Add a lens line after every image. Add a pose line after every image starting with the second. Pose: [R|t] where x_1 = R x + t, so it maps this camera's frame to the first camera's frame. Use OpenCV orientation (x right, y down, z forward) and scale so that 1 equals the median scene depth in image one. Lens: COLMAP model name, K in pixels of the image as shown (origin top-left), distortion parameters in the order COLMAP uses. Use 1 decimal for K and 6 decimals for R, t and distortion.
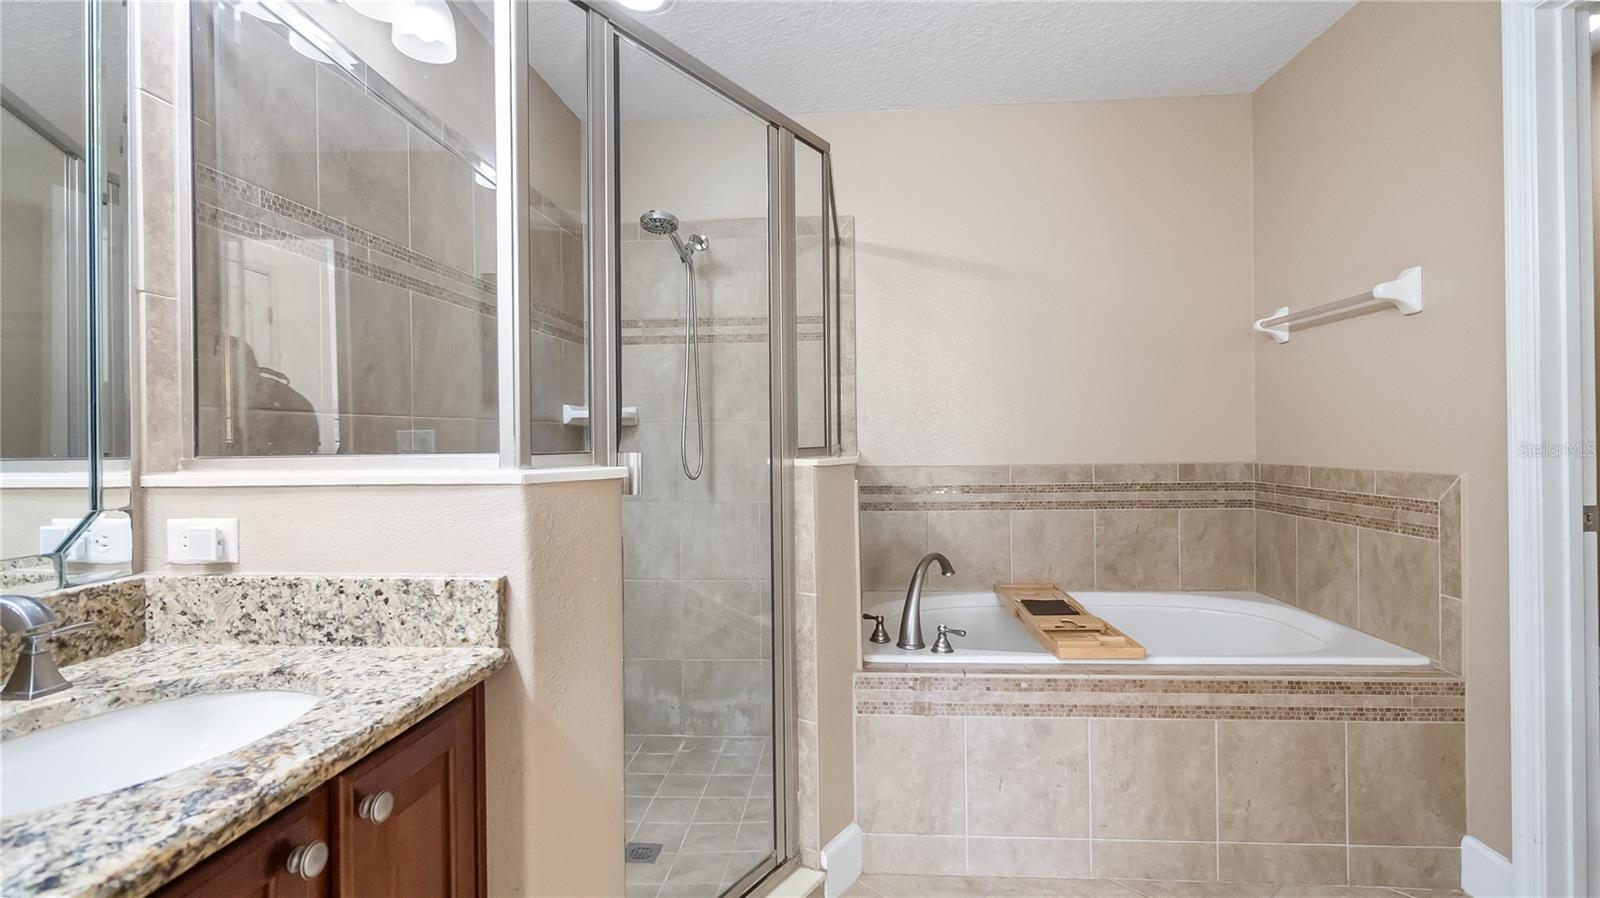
lens RADIAL K [[697.1, 0, 800.3], [0, 697.1, 442.1], [0, 0, 1]] dist [-0.005932, 0.001956]
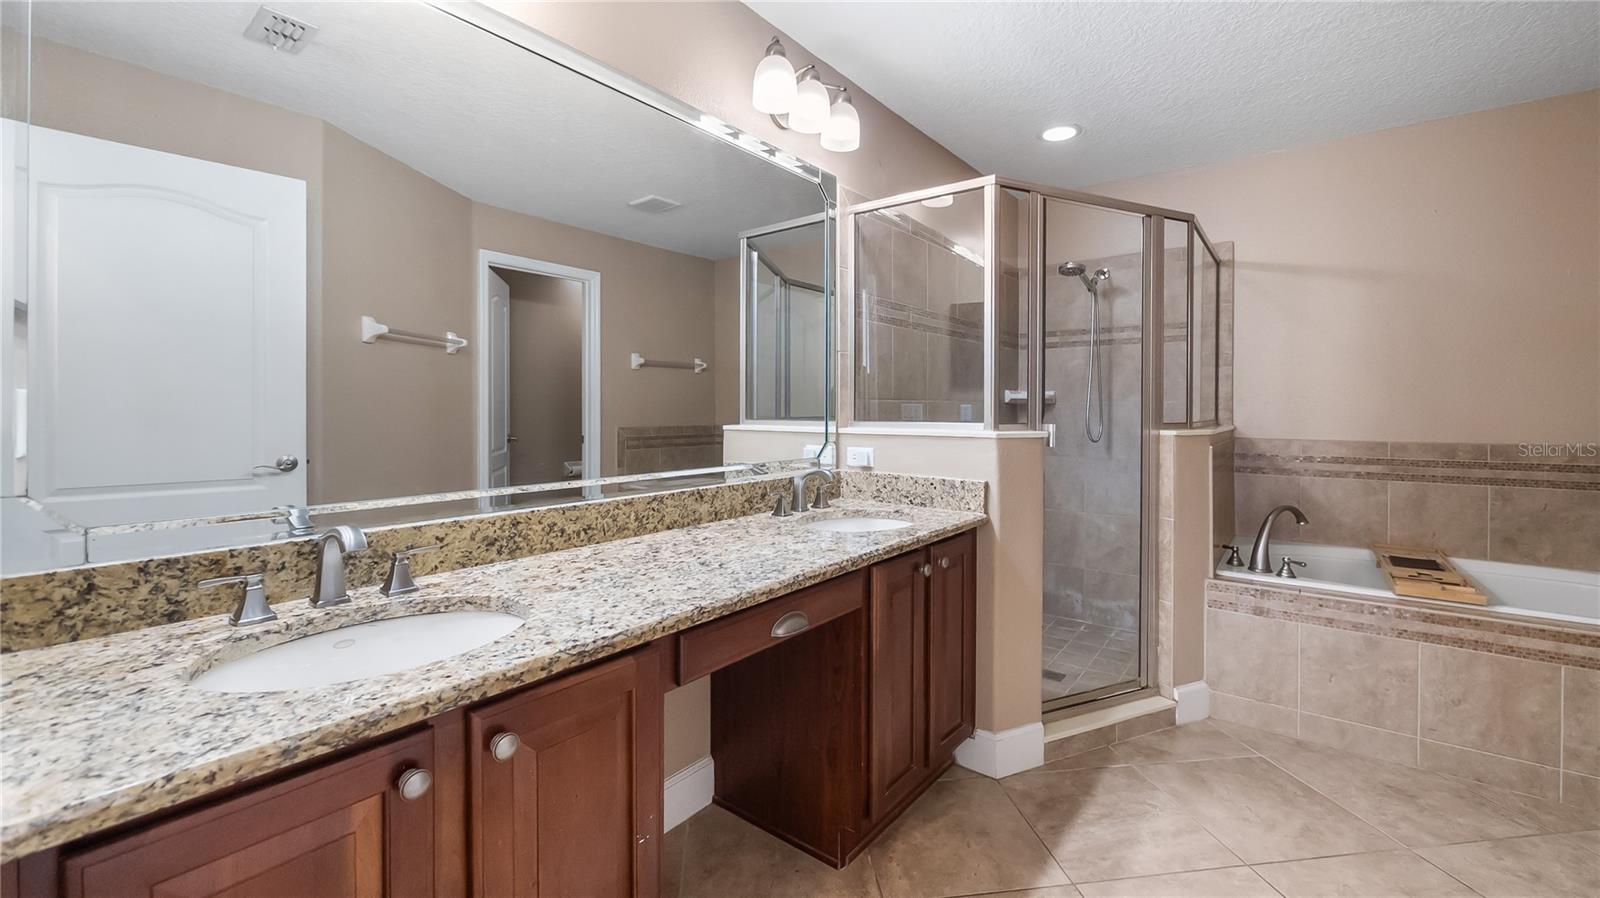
lens RADIAL K [[646.9, 0, 808.2], [0, 646.9, 410.0], [0, 0, 1]] dist [-0.011150, 0.002428]
pose [[0.826137, 0.015194, -0.563265, 0.145283], [-0.013246, 0.999884, 0.007544, -0.020136], [0.563314, 0.001228, 0.826242, -0.586108]]
